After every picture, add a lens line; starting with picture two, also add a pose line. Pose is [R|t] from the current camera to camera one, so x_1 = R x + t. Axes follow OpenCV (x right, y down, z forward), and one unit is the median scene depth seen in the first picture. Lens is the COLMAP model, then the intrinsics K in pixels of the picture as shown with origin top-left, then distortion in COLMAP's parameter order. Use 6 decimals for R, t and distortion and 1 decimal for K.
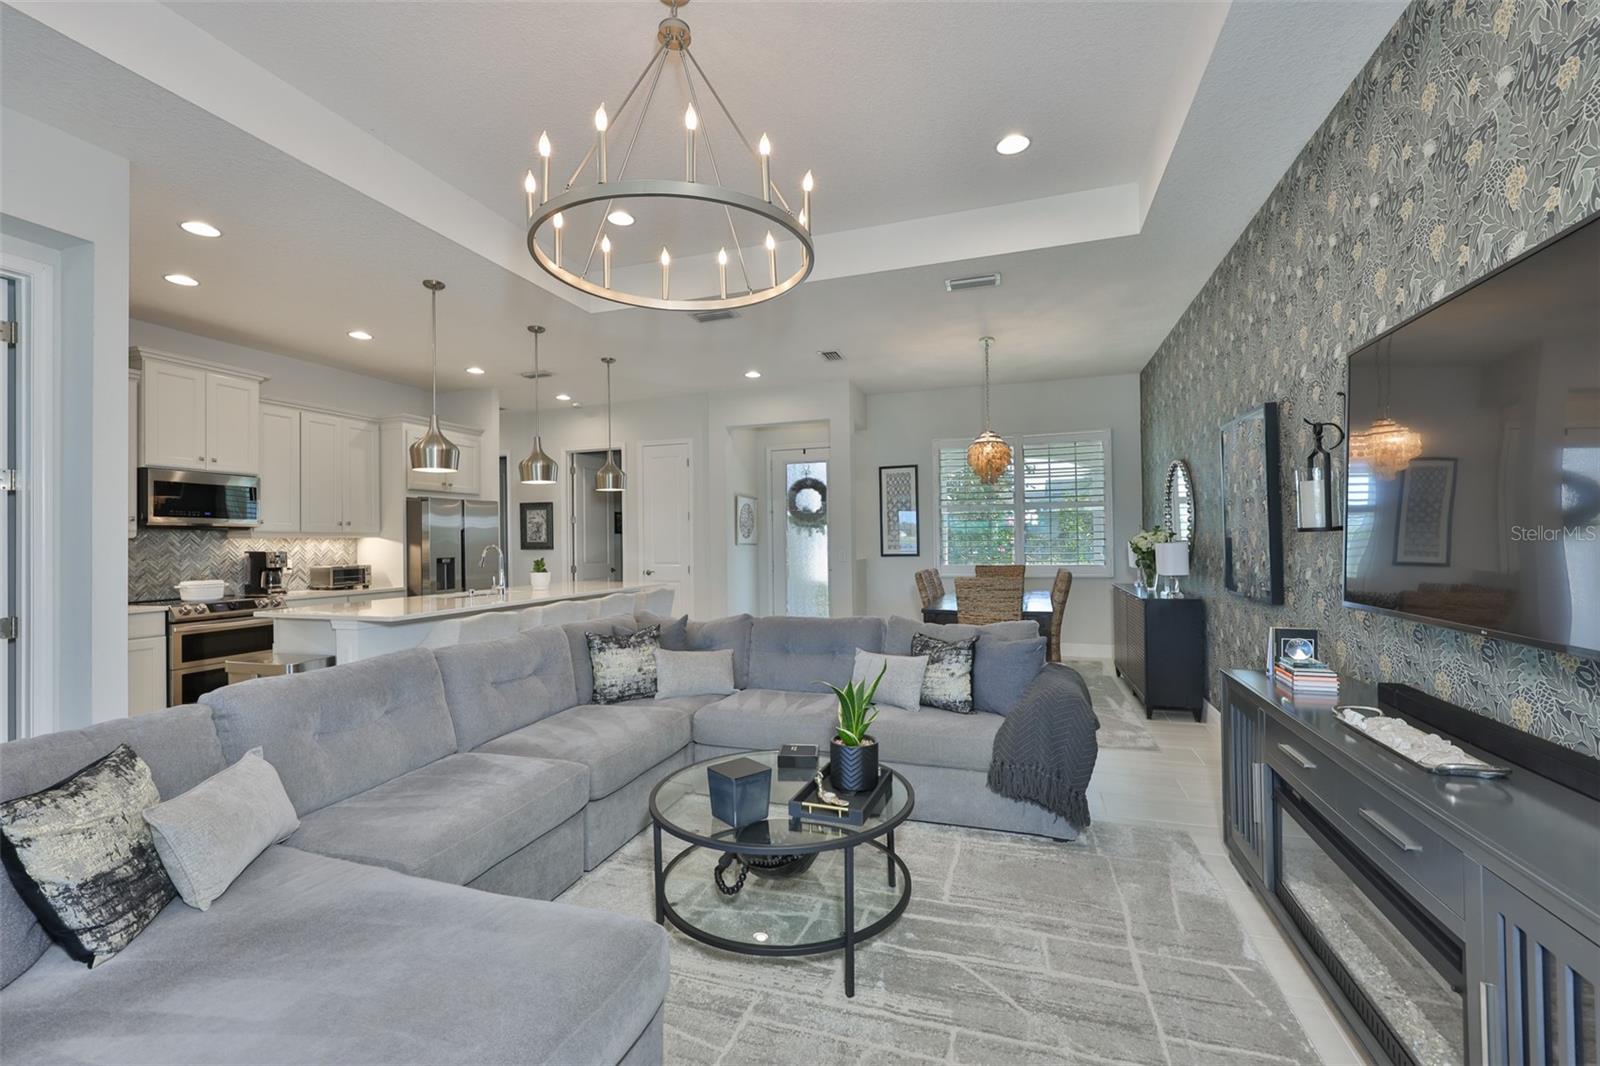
lens RADIAL K [[688.7, 0, 792.2], [0, 688.7, 538.9], [0, 0, 1]] dist [0.003730, -0.001263]
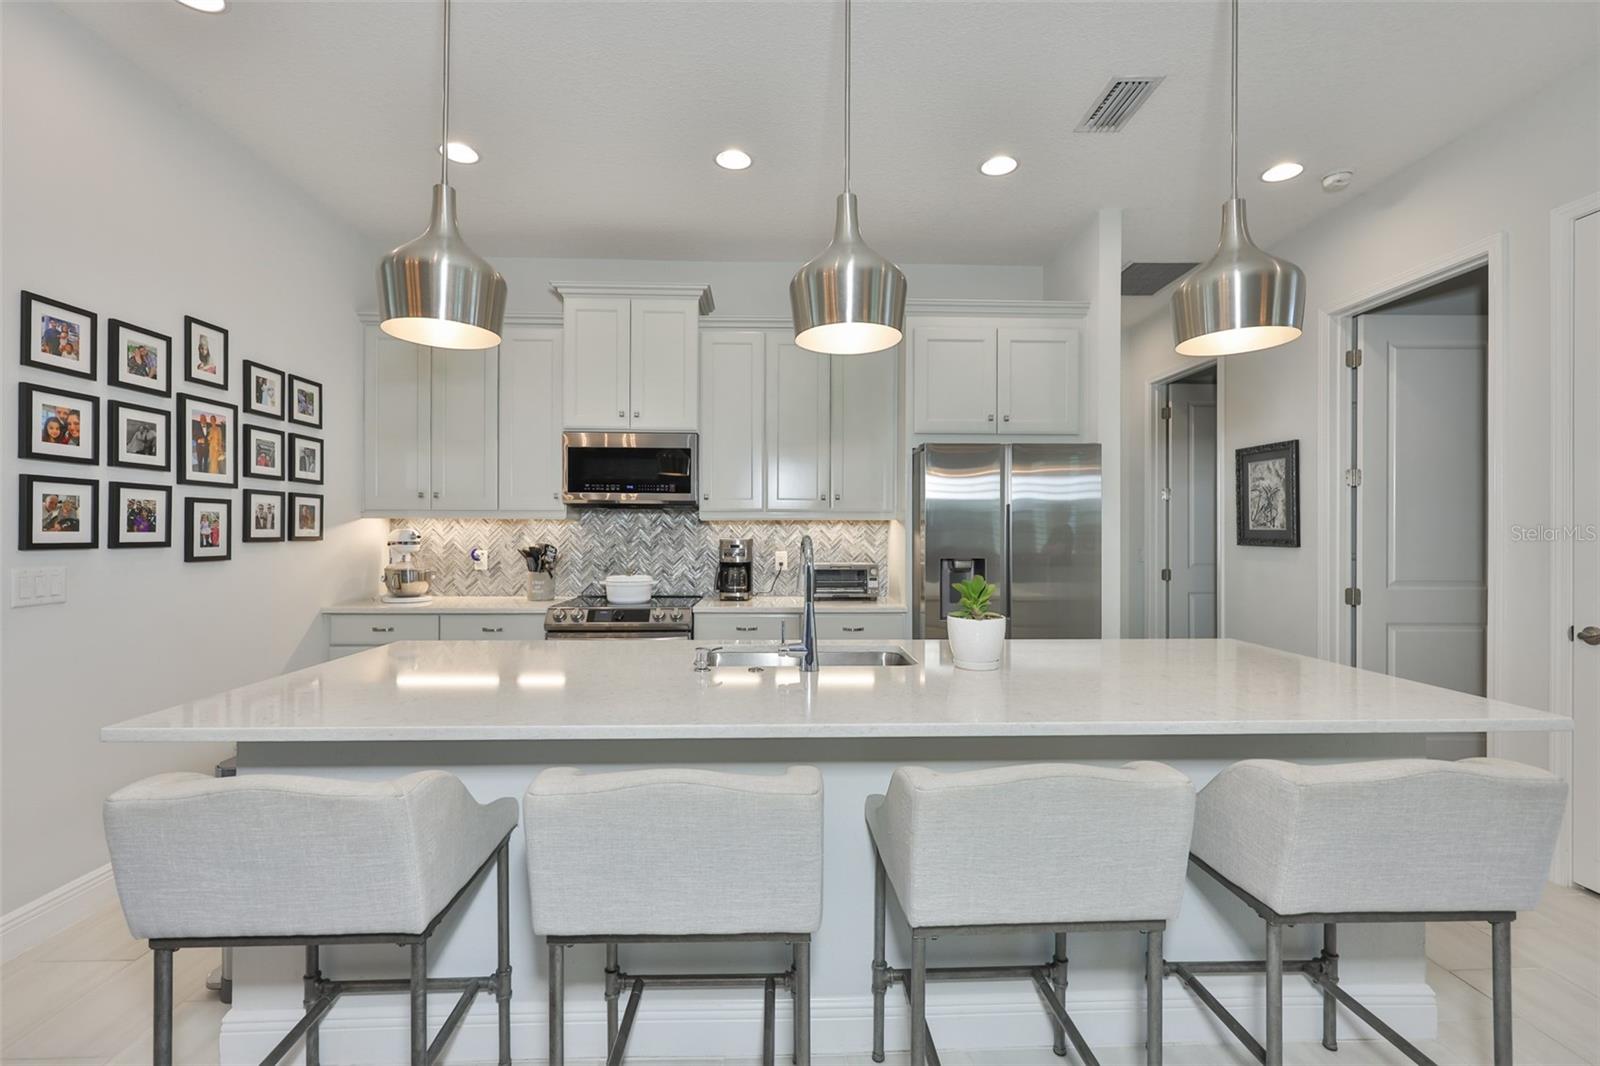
lens RADIAL K [[688.7, 0, 795.7], [0, 688.7, 534.1], [0, 0, 1]] dist [0.003730, -0.001263]
pose [[0.353578, 0.016529, -0.935259, -0.072406], [-0.004444, 0.999862, 0.015991, 0.001969], [0.935394, -0.001498, 0.353603, 0.795857]]
